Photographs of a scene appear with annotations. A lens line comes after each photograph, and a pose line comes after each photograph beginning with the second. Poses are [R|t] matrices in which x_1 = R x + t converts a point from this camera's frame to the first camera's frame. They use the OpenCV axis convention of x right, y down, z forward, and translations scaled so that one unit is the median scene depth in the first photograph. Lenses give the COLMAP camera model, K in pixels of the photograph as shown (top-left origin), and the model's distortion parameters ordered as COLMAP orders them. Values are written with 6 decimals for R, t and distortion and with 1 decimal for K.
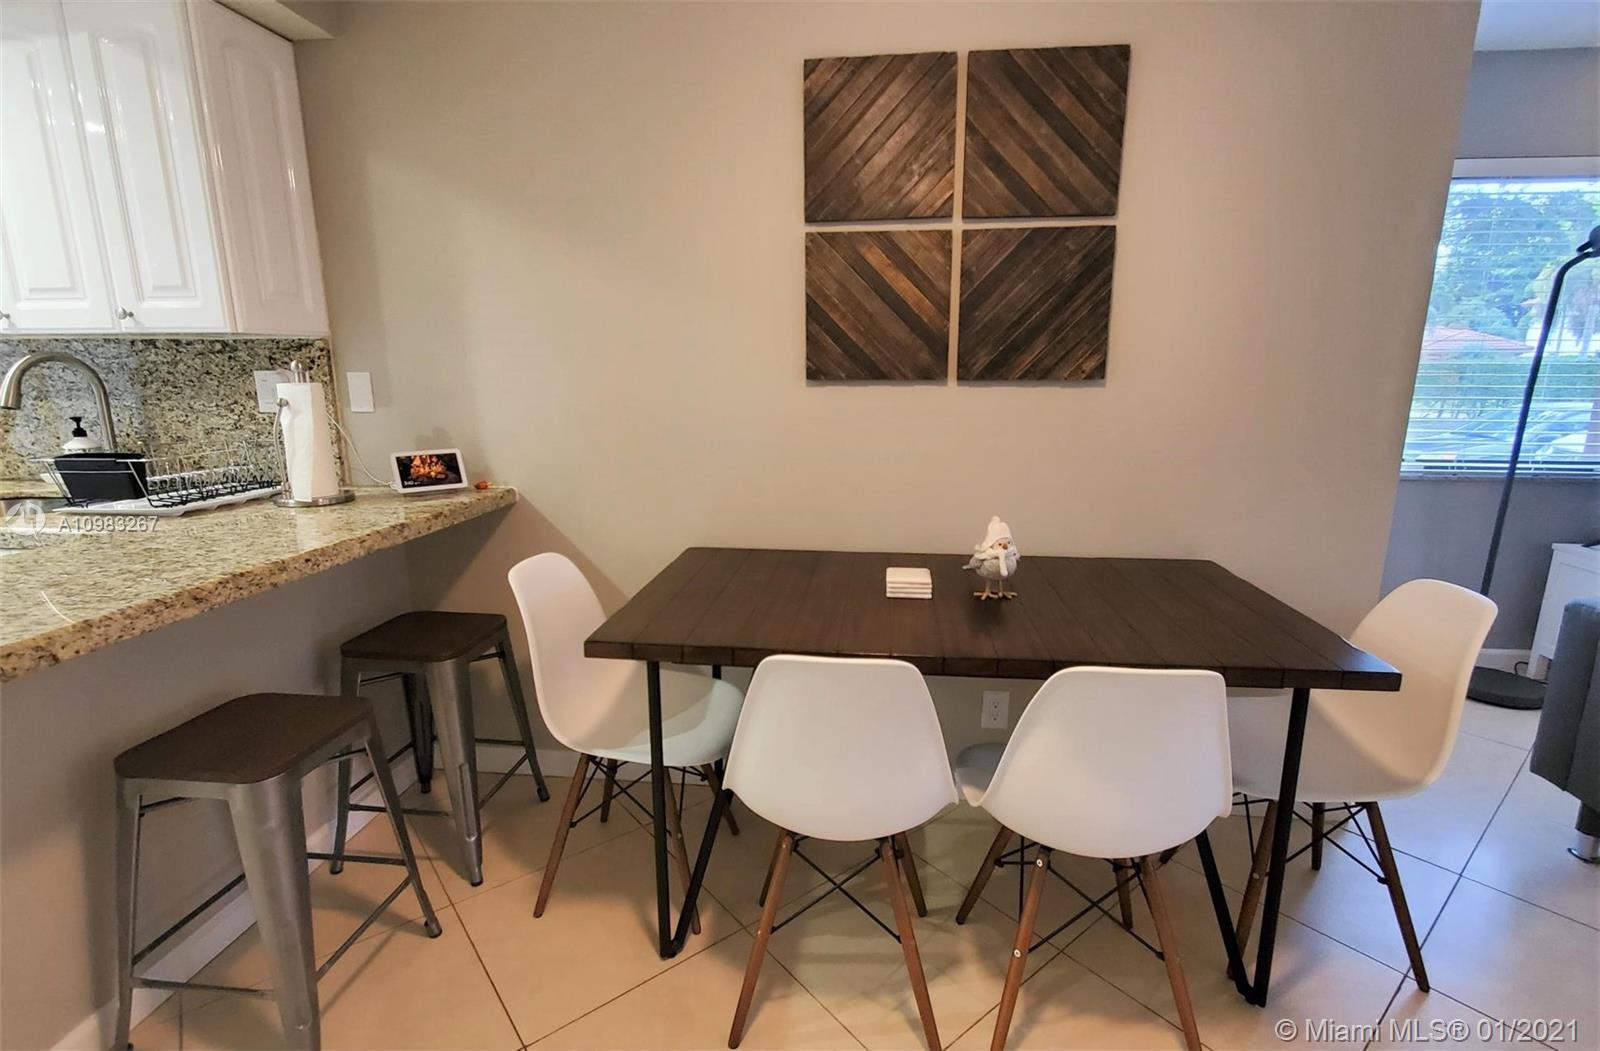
lens RADIAL K [[738.9, 0, 811.6], [0, 738.9, 525.8], [0, 0, 1]] dist [-0.004152, -0.000598]
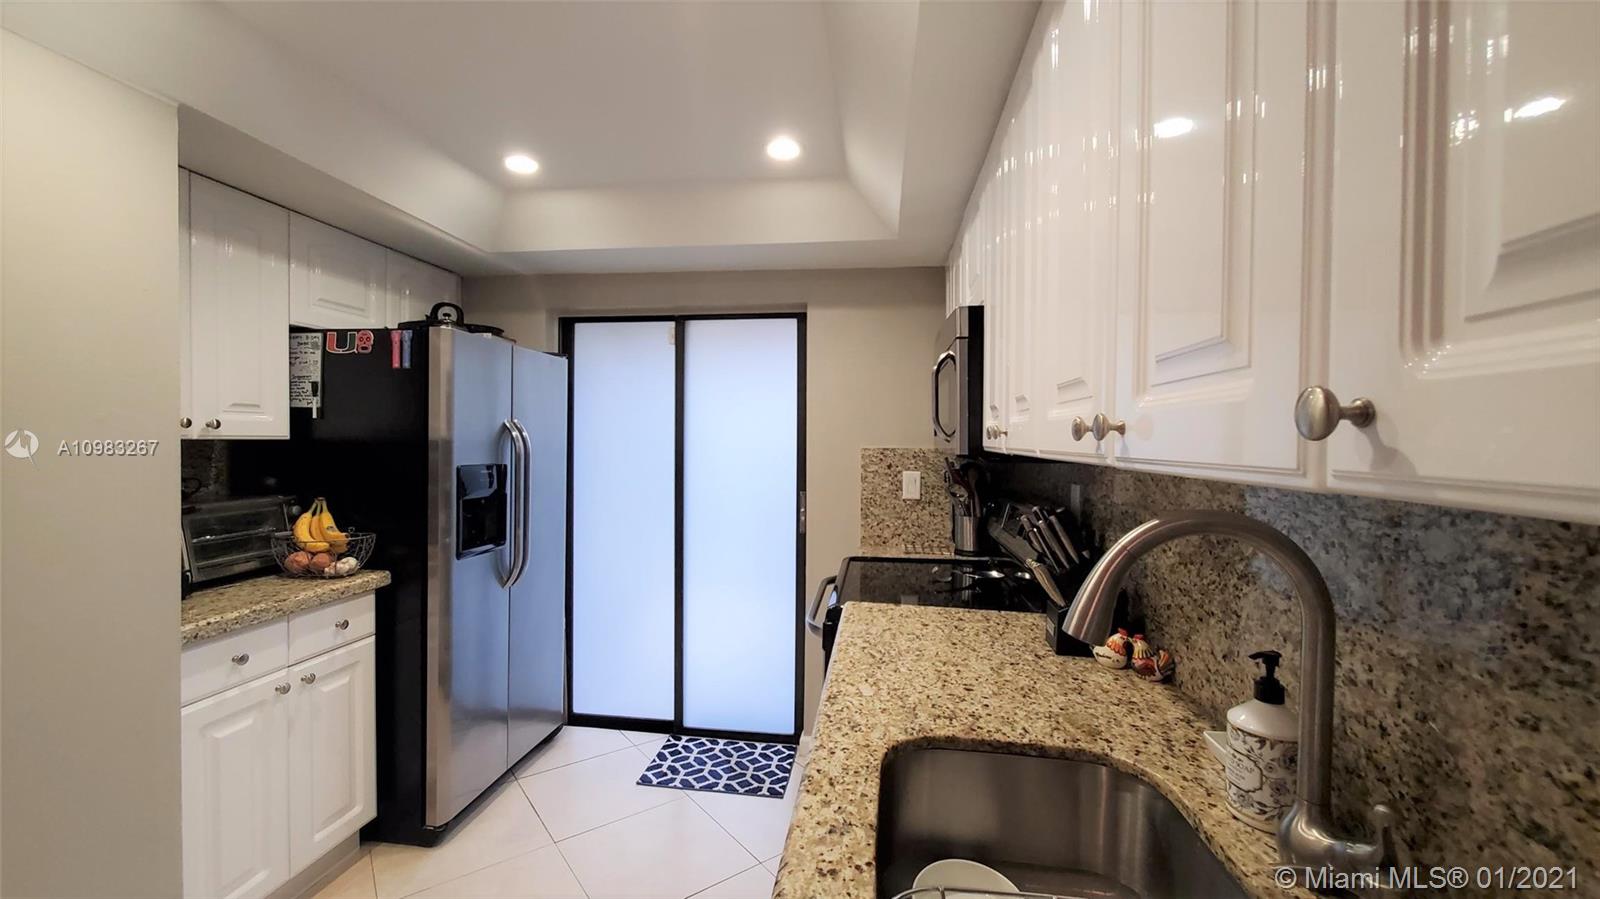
lens RADIAL K [[638.8, 0, 802.5], [0, 638.8, 453.2], [0, 0, 1]] dist [-0.002218, -0.000719]
pose [[-0.041928, 0.022841, -0.998860, -0.633544], [-0.213064, 0.976538, 0.031274, -0.213872], [0.976138, 0.214133, -0.036078, 0.733456]]
